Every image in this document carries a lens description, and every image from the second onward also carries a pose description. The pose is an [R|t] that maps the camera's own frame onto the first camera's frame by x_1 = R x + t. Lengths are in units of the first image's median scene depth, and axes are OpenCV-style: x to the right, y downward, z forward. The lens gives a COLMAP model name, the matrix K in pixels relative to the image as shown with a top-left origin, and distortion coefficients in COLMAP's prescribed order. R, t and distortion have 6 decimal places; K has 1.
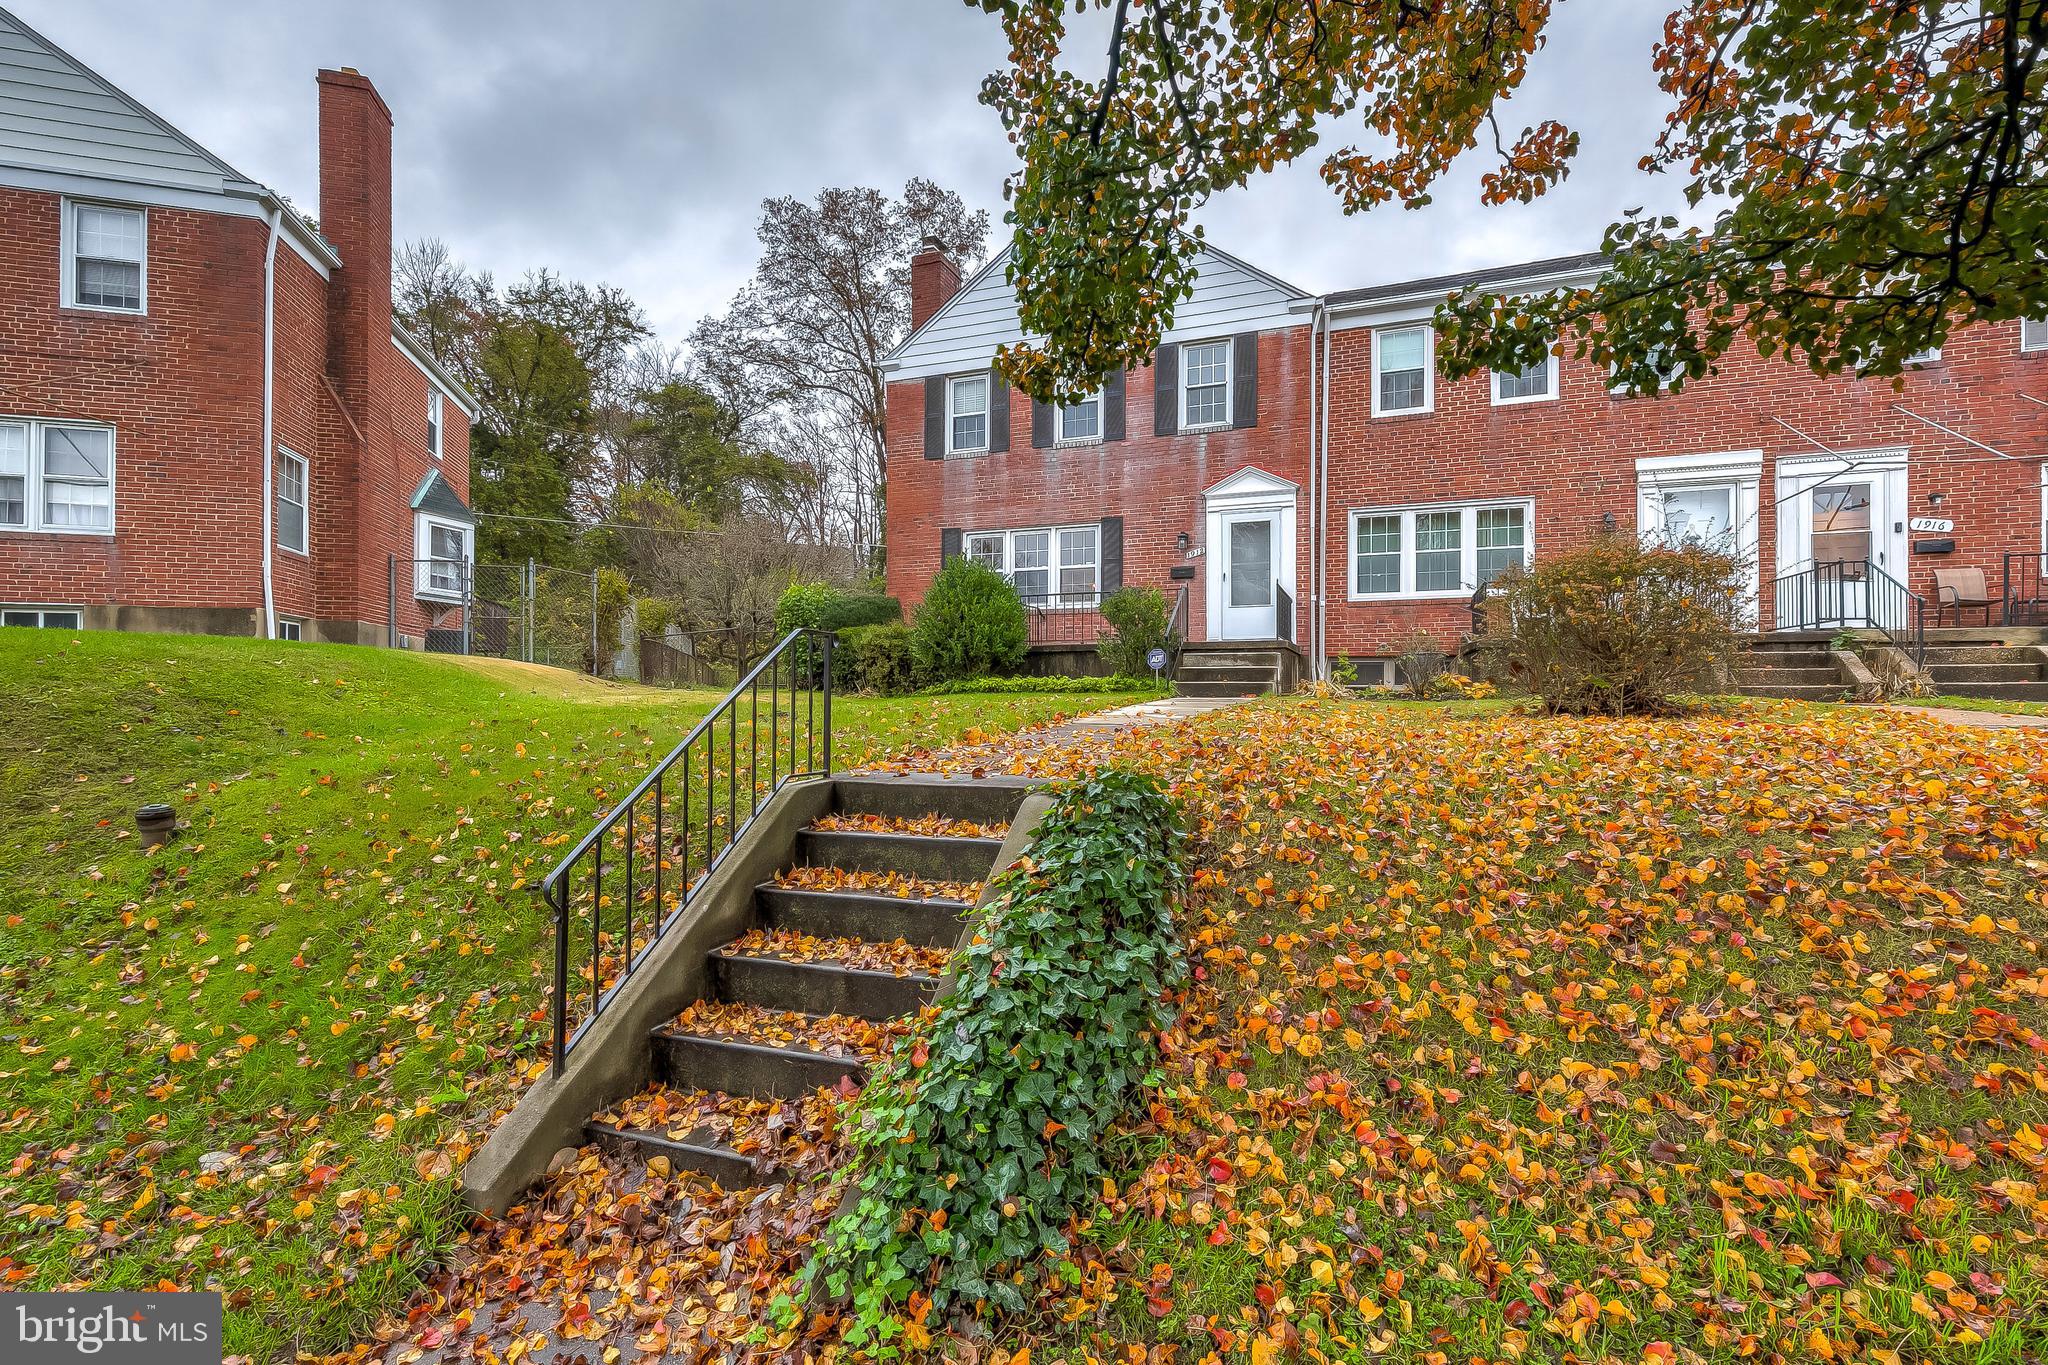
lens RADIAL K [[922.8, 0, 1027.2], [0, 922.8, 668.5], [0, 0, 1]] dist [0.004432, 0.000397]
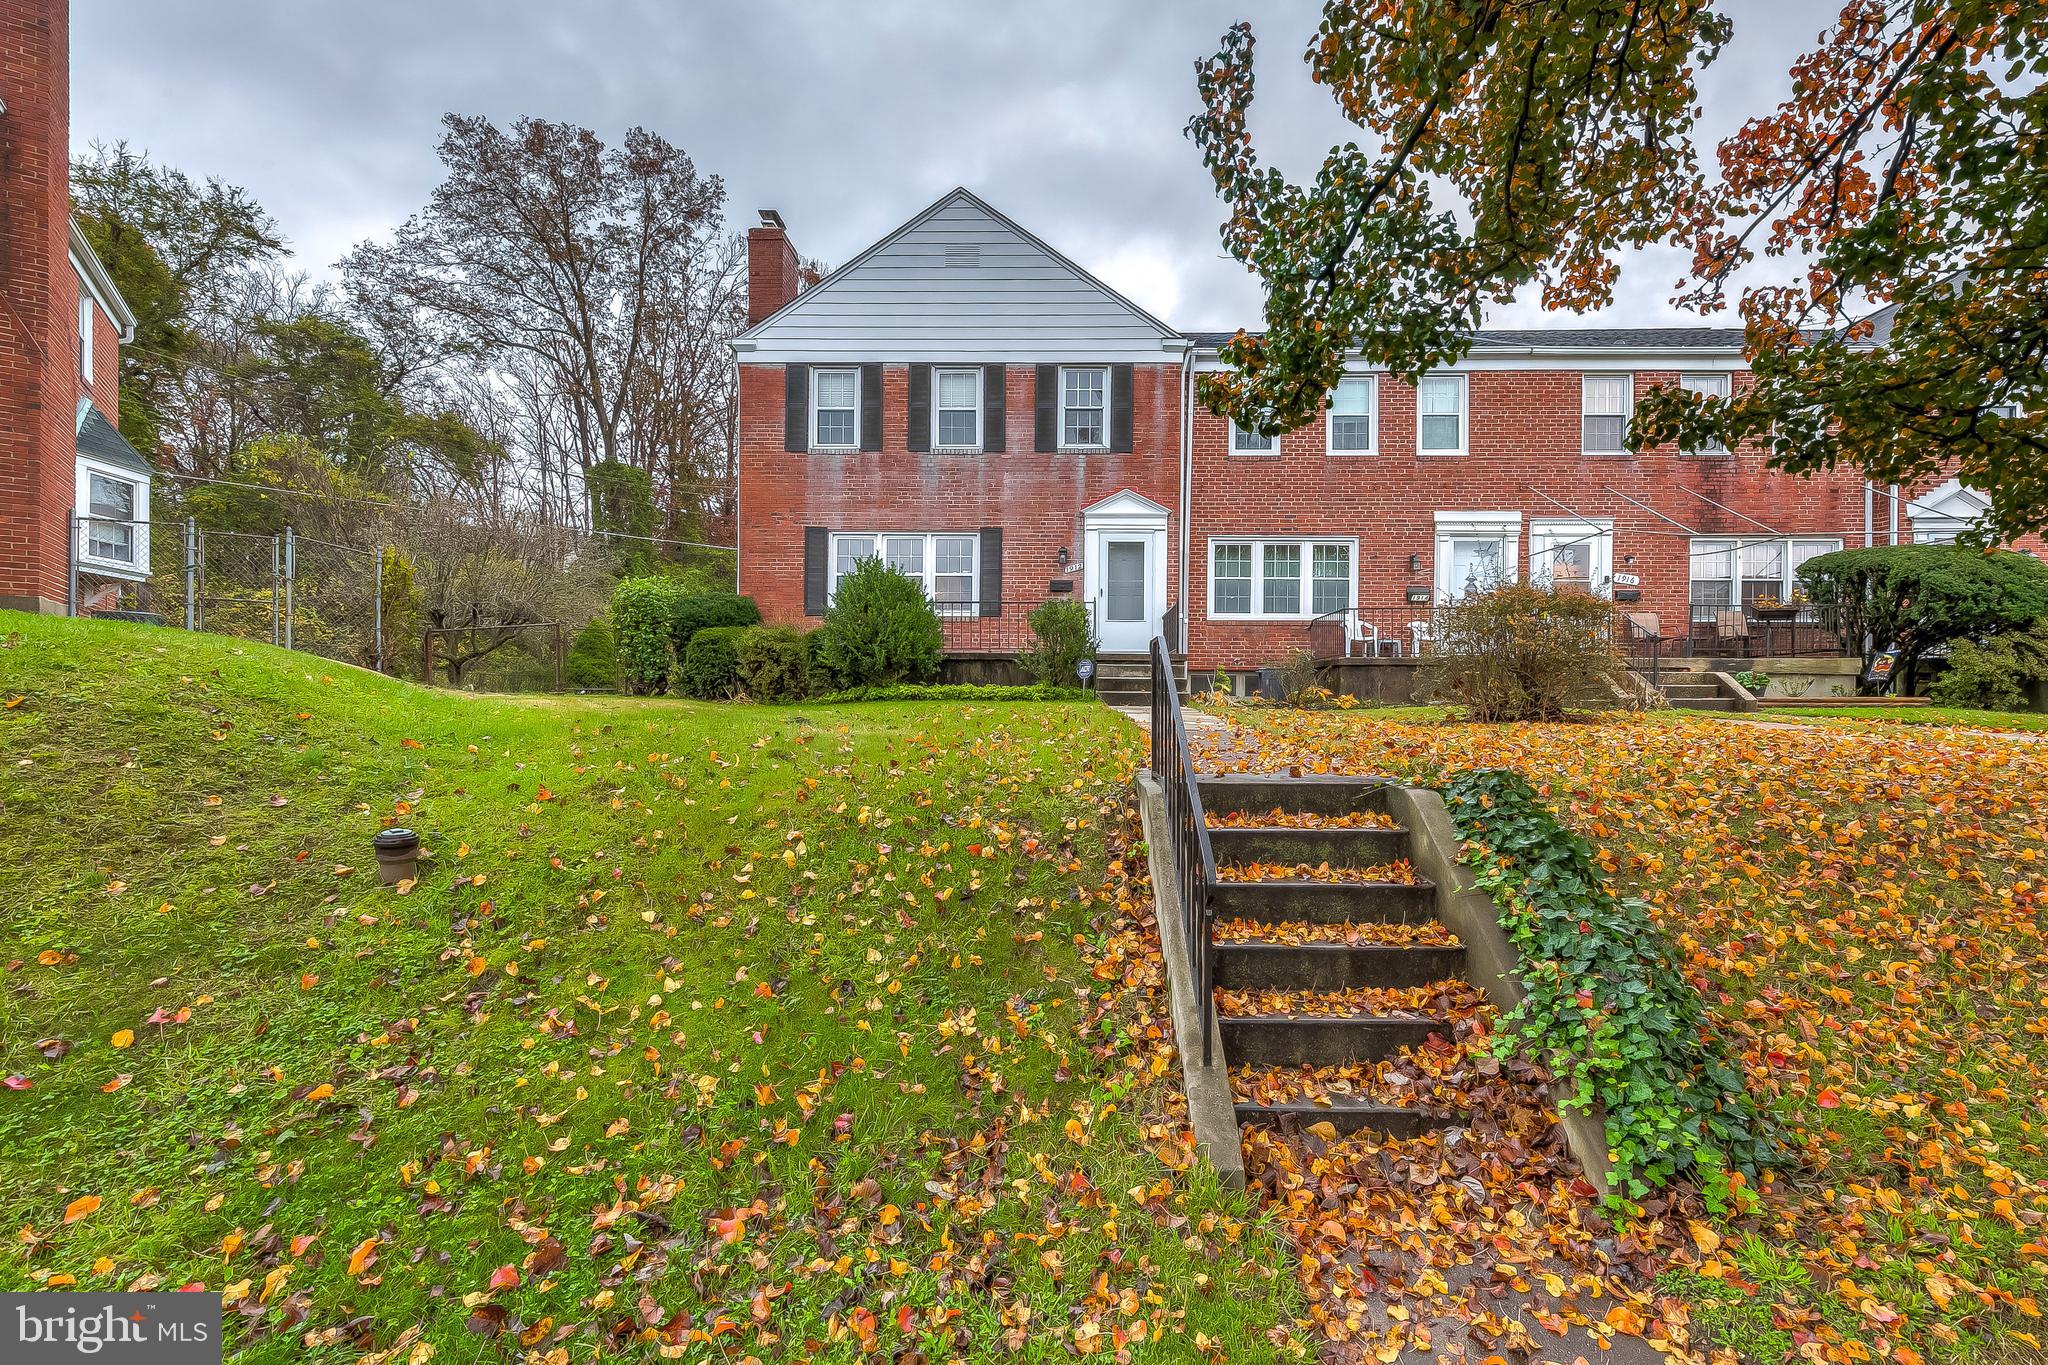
lens RADIAL K [[946.3, 0, 1016.6], [0, 946.3, 679.8], [0, 0, 1]] dist [0.006489, -0.000366]
pose [[0.941479, 0.016172, 0.336683, -0.233933], [-0.016740, 0.999859, -0.001218, 0.003411], [-0.336655, -0.004489, 0.941617, 0.015848]]
